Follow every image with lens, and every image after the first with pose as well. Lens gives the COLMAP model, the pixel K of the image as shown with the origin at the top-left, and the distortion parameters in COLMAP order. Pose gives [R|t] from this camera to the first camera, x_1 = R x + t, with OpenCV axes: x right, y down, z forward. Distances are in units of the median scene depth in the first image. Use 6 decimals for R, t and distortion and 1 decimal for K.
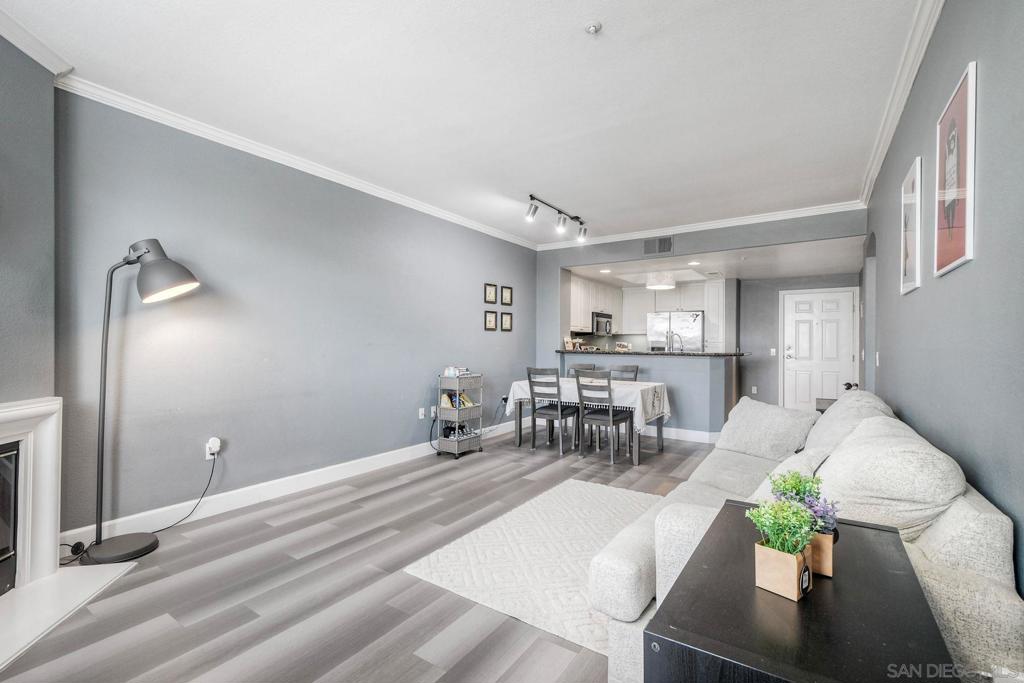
lens RADIAL K [[465.9, 0, 512.0], [0, 465.9, 341.5], [0, 0, 1]] dist [-0.010720, -0.000134]
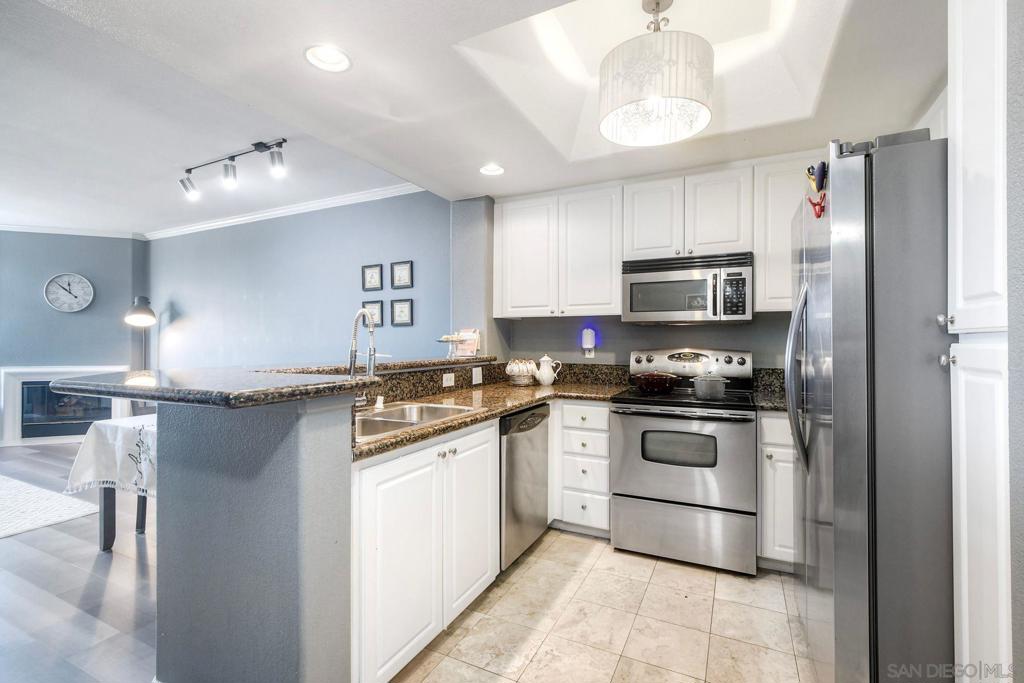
lens RADIAL K [[455.3, 0, 512.2], [0, 455.3, 340.7], [0, 0, 1]] dist [0.002576, -0.000033]
pose [[0.123009, -0.006006, -0.992387, 0.695240], [0.007251, 0.999960, -0.005153, 0.004419], [0.992379, -0.006562, 0.123048, 1.104642]]
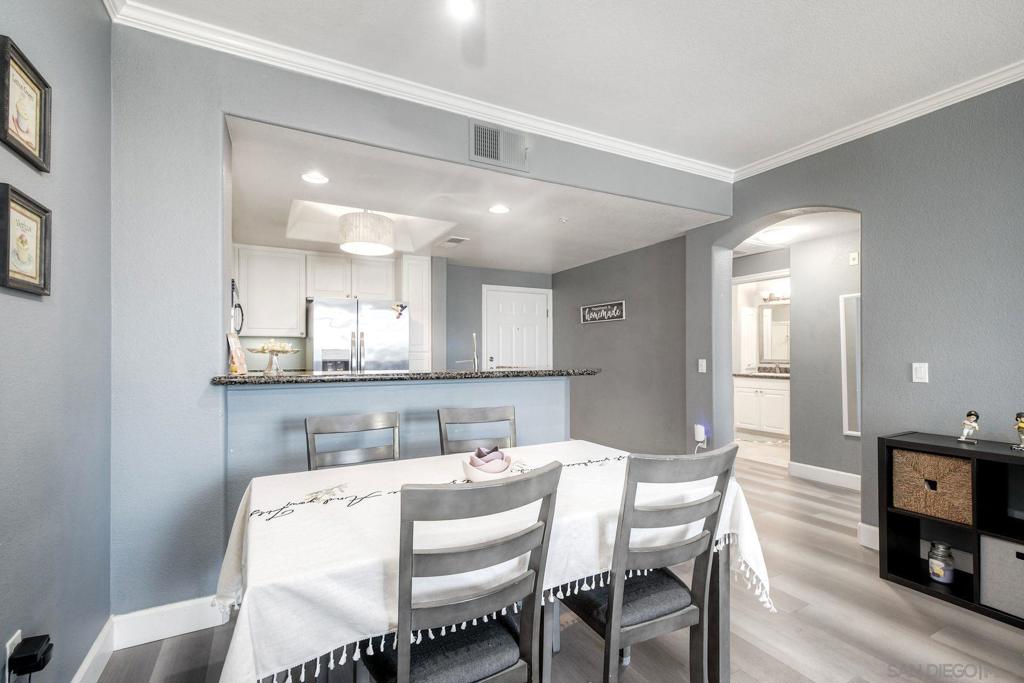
lens RADIAL K [[464.3, 0, 512.1], [0, 464.3, 350.7], [0, 0, 1]] dist [-0.001548, -0.000221]
pose [[0.474045, 0.004557, 0.880489, -0.086895], [-0.002787, 0.999989, -0.003674, 0.001950], [-0.880496, -0.000712, 0.474053, 0.746946]]
